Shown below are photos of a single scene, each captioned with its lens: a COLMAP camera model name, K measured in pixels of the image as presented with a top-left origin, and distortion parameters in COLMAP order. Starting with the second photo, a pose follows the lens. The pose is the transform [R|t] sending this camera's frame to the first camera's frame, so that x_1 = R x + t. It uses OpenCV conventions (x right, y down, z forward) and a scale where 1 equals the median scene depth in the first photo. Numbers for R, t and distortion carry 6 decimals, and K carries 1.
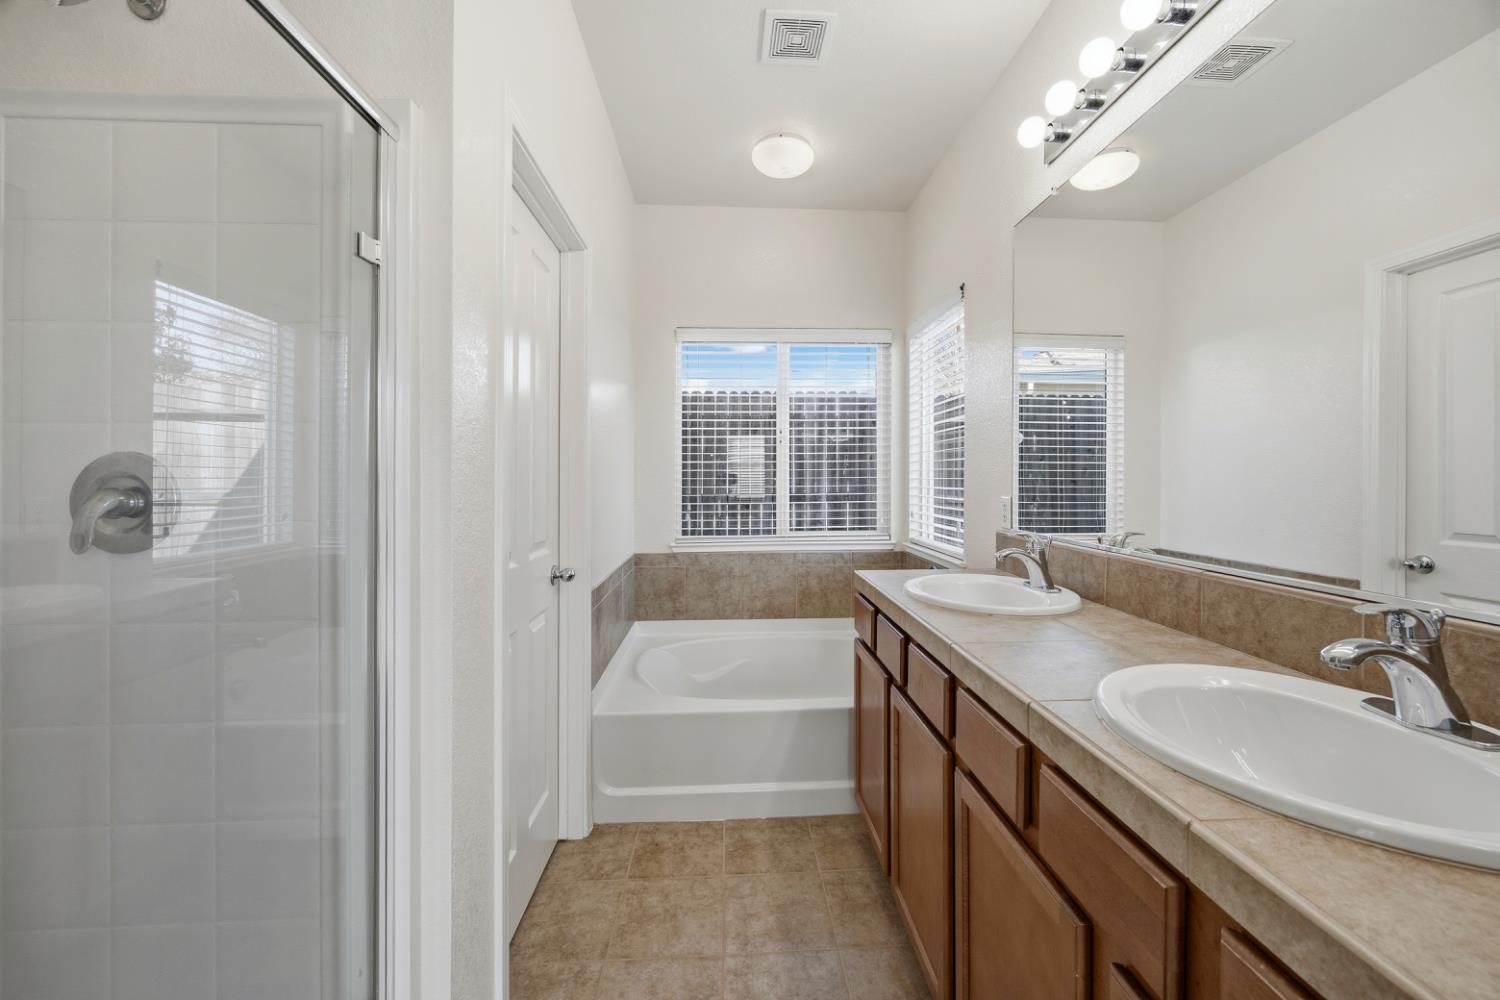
lens RADIAL K [[582.9, 0, 745.2], [0, 582.9, 480.5], [0, 0, 1]] dist [0.003324, -0.000845]
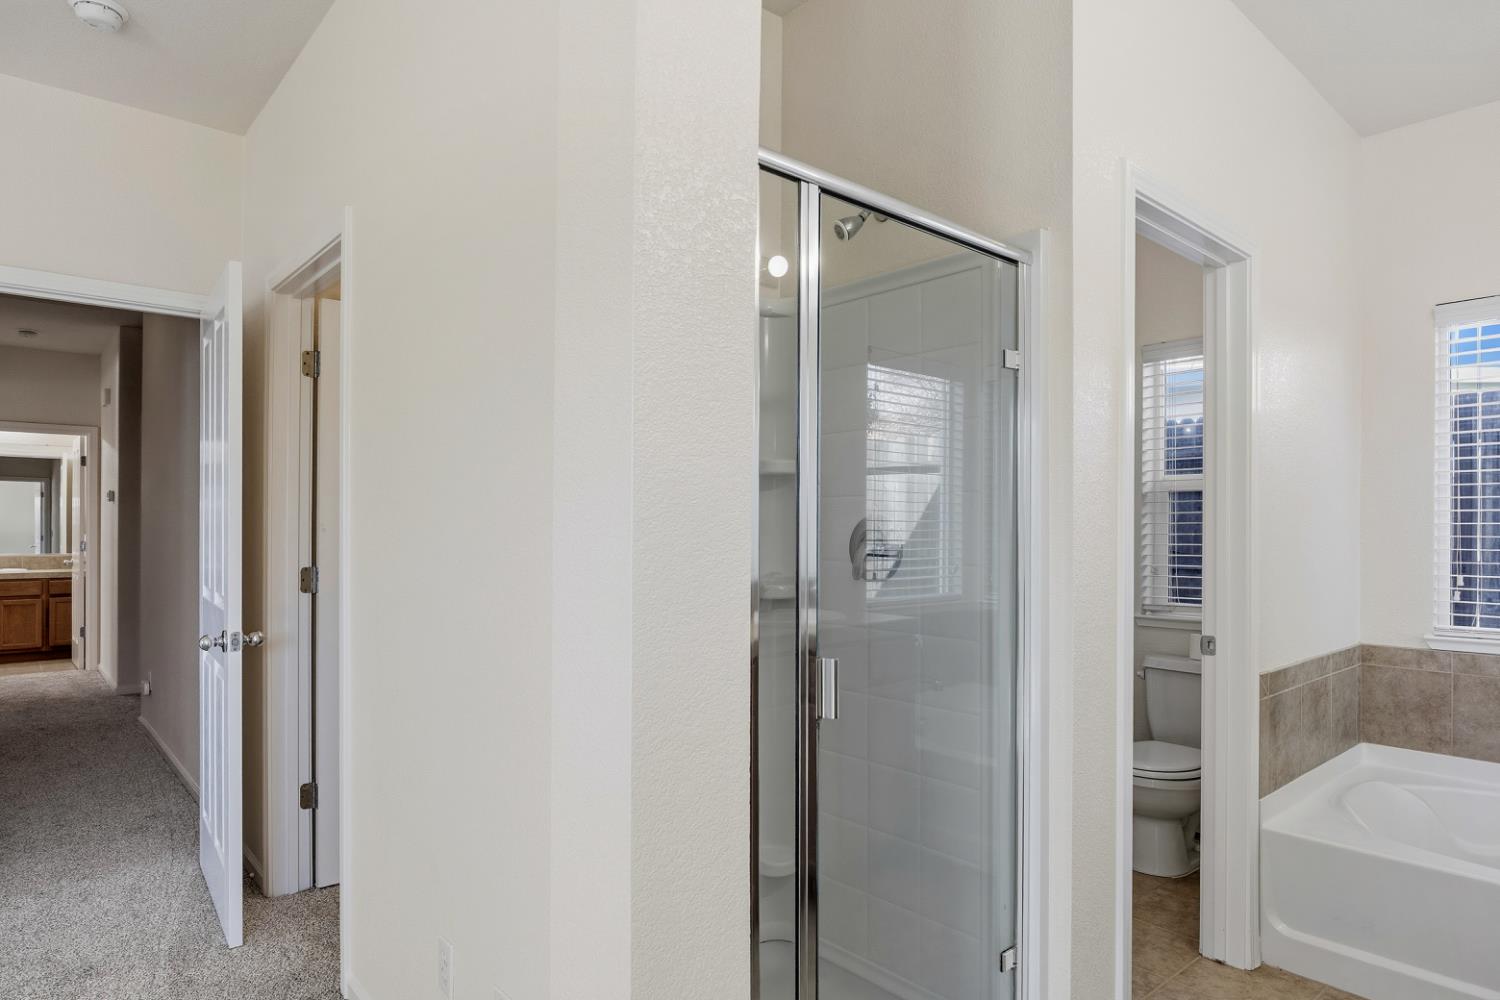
lens RADIAL K [[875.4, 0, 751.0], [0, 875.4, 511.3], [0, 0, 1]] dist [0.003268, 0.000161]
pose [[0.623636, -0.008220, -0.781672, 0.178448], [-0.000663, 0.999939, -0.011044, -0.021490], [0.781715, 0.007406, 0.623592, -0.227173]]
